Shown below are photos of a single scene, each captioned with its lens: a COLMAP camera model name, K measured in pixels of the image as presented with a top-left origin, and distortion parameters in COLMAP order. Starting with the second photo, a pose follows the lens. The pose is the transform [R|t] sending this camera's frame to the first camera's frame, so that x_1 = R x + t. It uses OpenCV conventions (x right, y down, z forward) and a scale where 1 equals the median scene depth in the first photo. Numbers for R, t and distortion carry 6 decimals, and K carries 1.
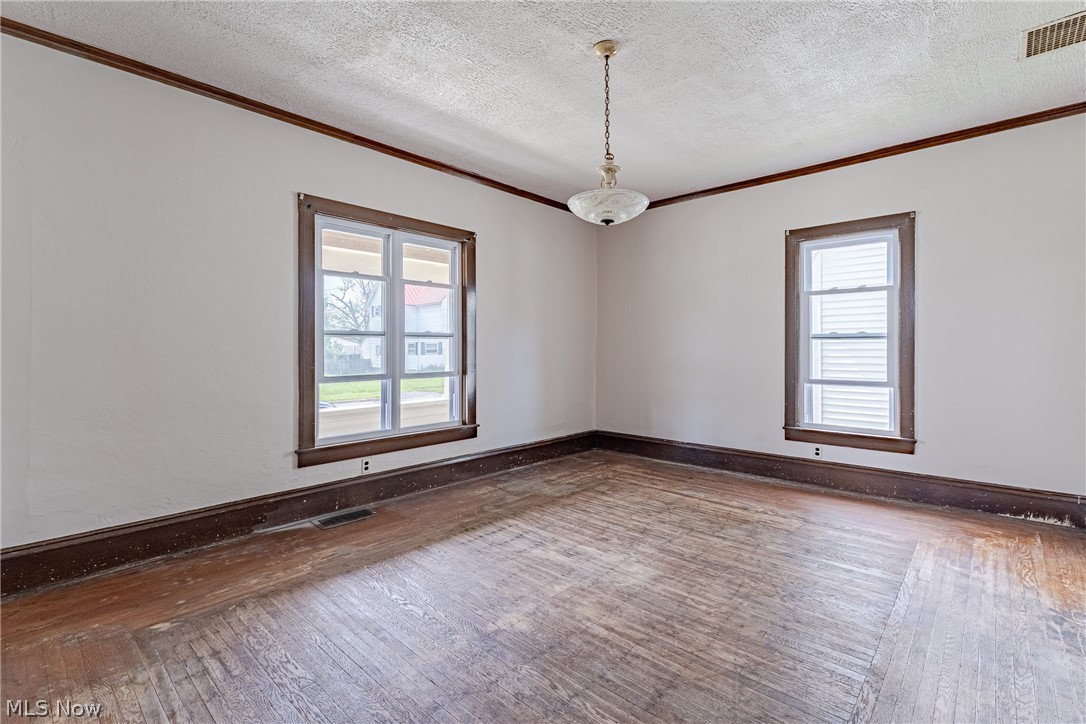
lens RADIAL K [[498.5, 0, 544.1], [0, 498.5, 344.4], [0, 0, 1]] dist [0.000521, 0.000059]
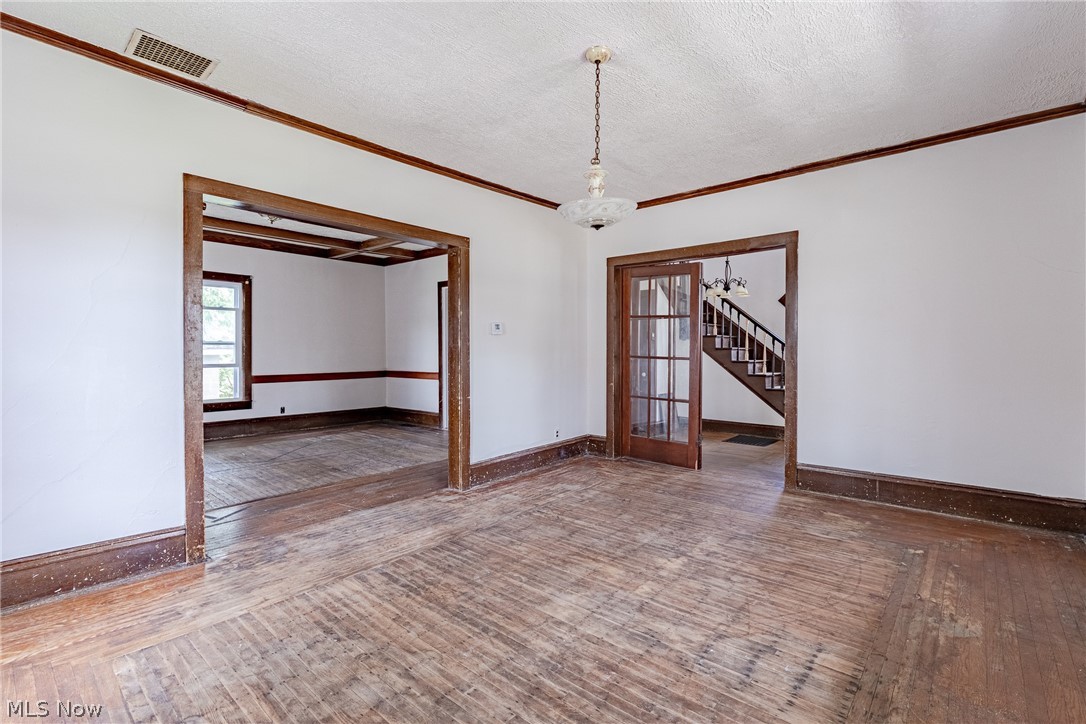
lens RADIAL K [[492.1, 0, 547.3], [0, 492.1, 357.4], [0, 0, 1]] dist [-0.000229, -0.000013]
pose [[-0.999516, 0.002615, -0.031012, 0.182455], [0.002300, 0.999946, 0.010171, 0.004845], [0.031037, 0.010095, -0.999467, 1.398547]]
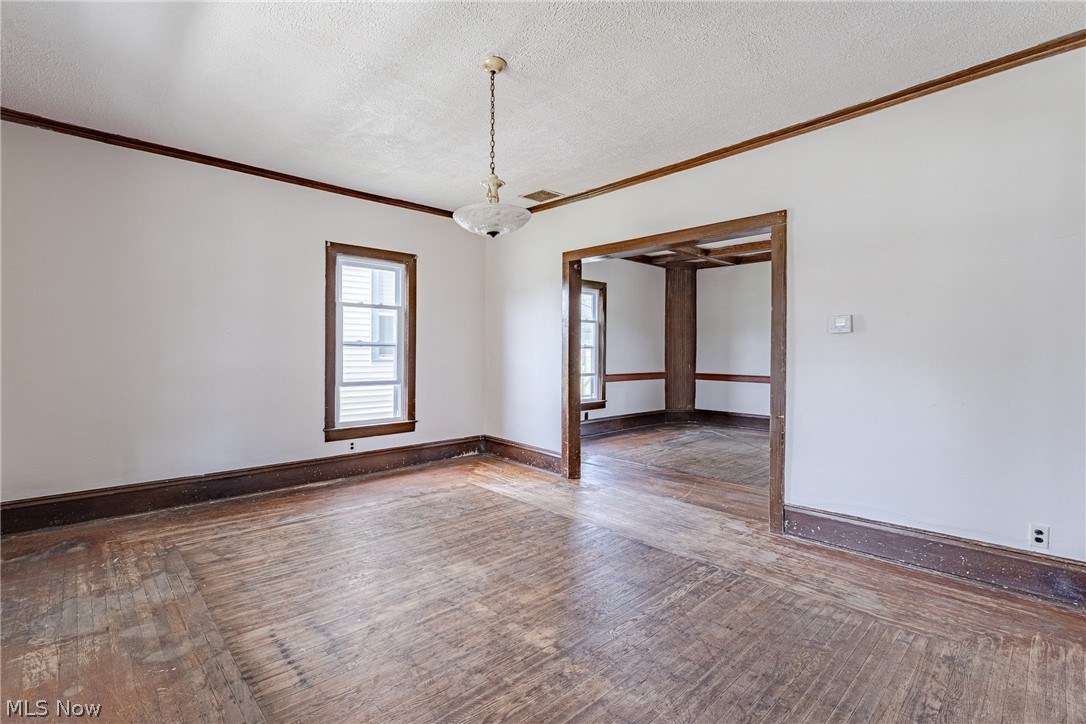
lens RADIAL K [[498.4, 0, 543.0], [0, 498.4, 362.0], [0, 0, 1]] dist [0.001853, 0.000206]
pose [[0.065173, -0.017911, 0.997713, -0.634172], [-0.009910, 0.999778, 0.018596, -0.000644], [-0.997825, -0.011099, 0.064981, 0.578797]]
